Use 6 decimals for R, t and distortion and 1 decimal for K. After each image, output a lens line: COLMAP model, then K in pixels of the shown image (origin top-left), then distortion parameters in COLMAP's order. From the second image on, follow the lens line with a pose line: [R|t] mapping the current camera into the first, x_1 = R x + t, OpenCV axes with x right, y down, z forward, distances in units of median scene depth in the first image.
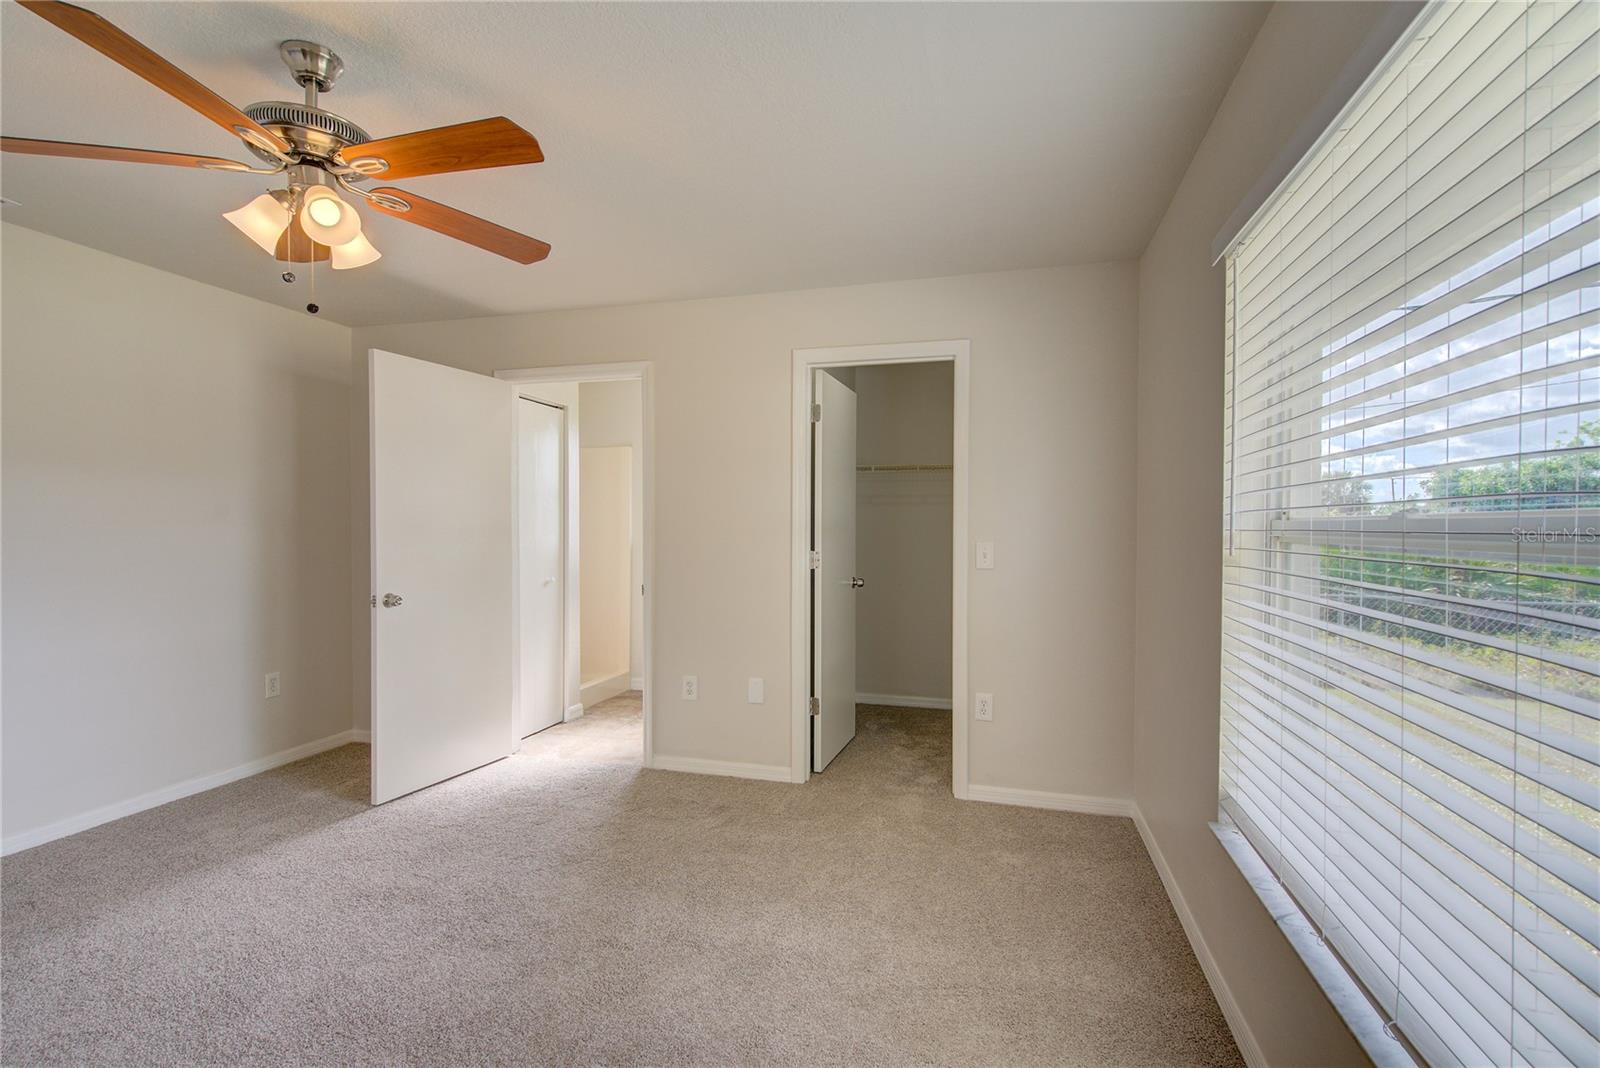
lens RADIAL K [[741.7, 0, 801.1], [0, 741.7, 534.3], [0, 0, 1]] dist [0.003503, -0.001593]
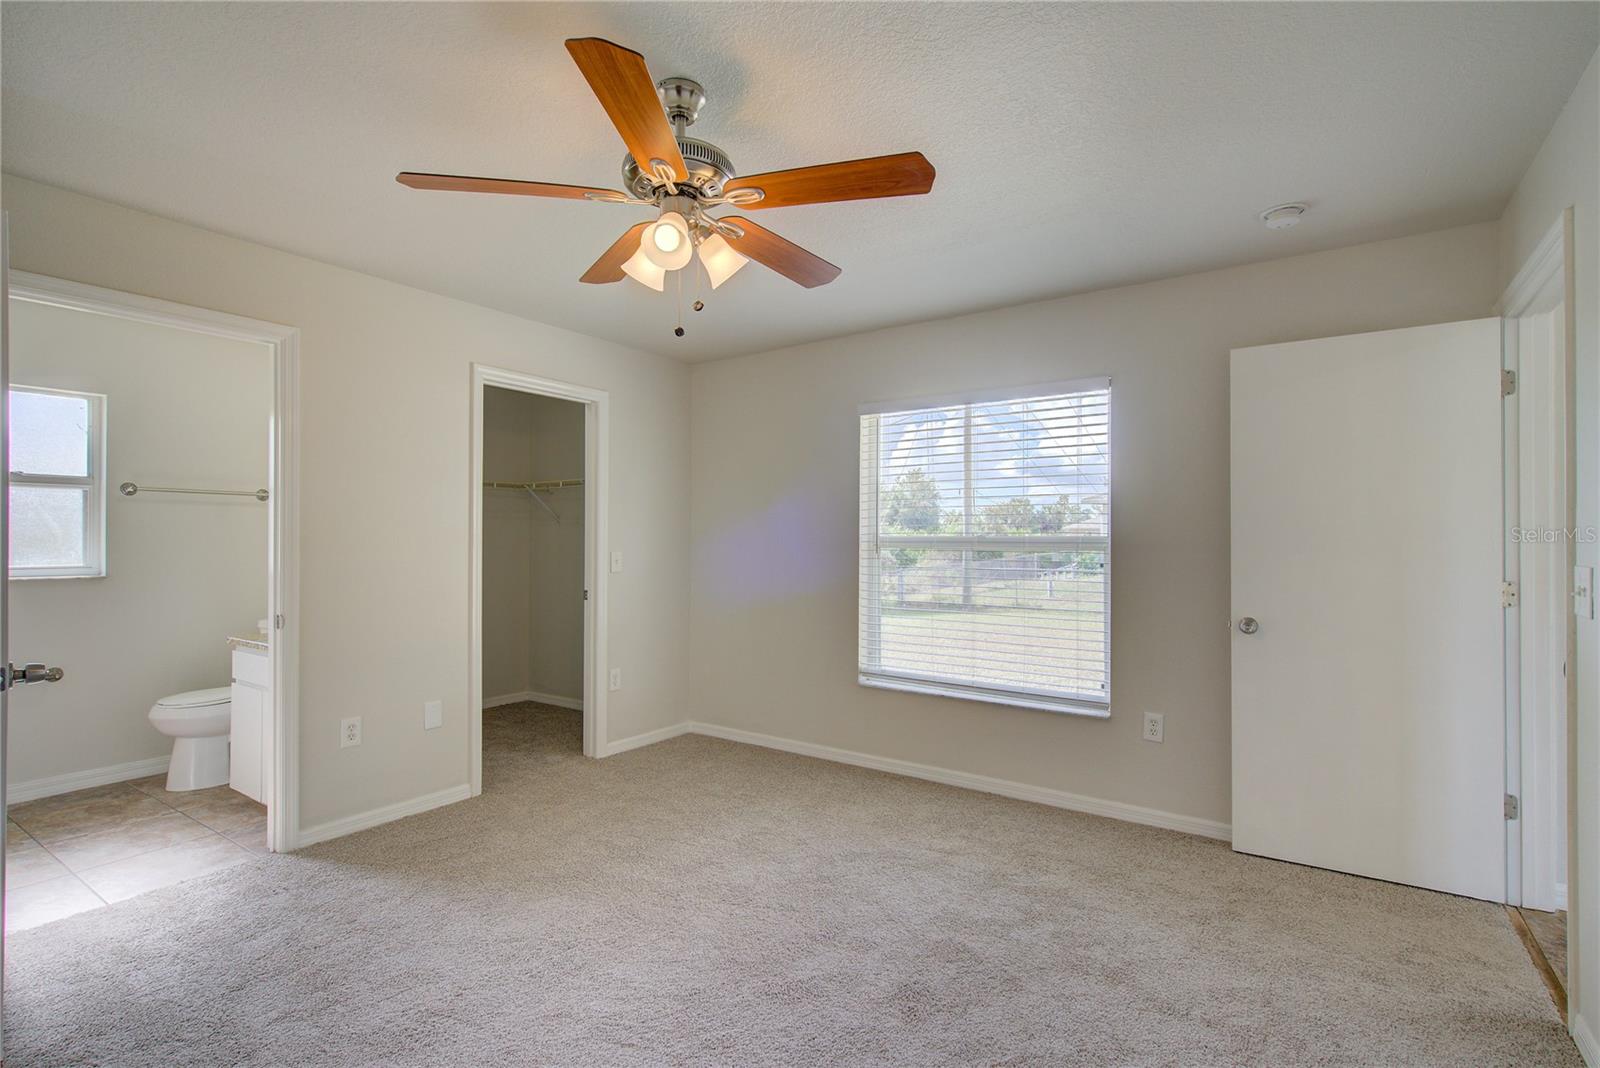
lens RADIAL K [[741.7, 0, 797.9], [0, 741.7, 534.8], [0, 0, 1]] dist [0.003503, -0.001593]
pose [[0.338657, 0.005302, 0.940895, -0.793942], [0.007931, 0.999933, -0.008489, -0.004521], [-0.940877, 0.010337, 0.338592, 0.247019]]
